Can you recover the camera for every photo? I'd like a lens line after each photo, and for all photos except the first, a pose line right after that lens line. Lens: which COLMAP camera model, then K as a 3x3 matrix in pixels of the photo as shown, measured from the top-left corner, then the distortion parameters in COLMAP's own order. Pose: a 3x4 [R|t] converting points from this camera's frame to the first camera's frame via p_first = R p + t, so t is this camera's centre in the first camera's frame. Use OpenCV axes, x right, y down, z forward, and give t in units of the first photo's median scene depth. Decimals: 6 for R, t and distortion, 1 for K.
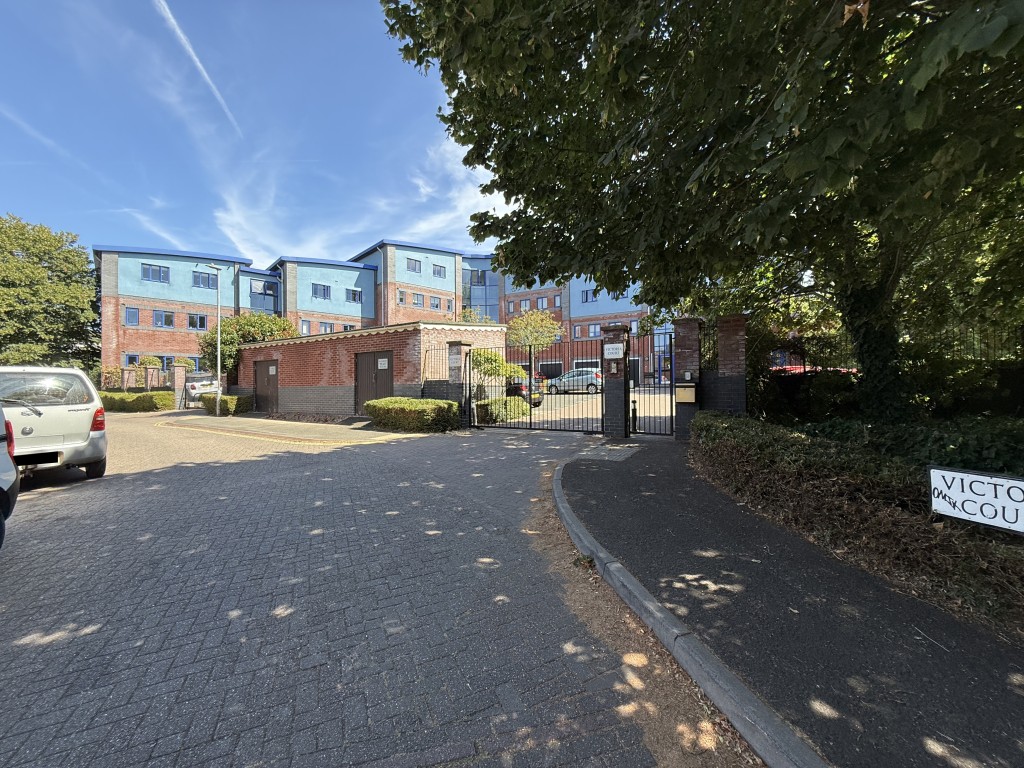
lens RADIAL K [[411.6, 0, 512.3], [0, 411.6, 382.8], [0, 0, 1]] dist [-0.000037, 0.000007]
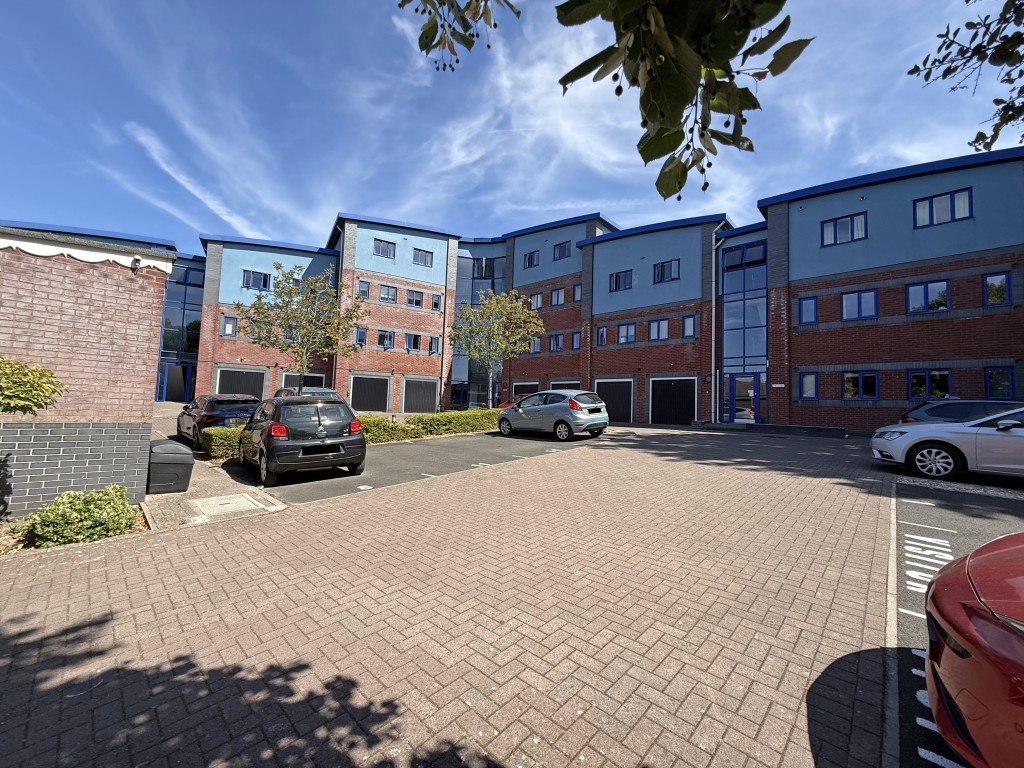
lens RADIAL K [[411.6, 0, 511.7], [0, 411.6, 381.6], [0, 0, 1]] dist [-0.000037, 0.000007]
pose [[0.980182, 0.025770, -0.196414, 0.141525], [-0.036699, 0.997962, -0.052210, -0.009629], [0.194669, 0.058383, 0.979130, 0.310049]]
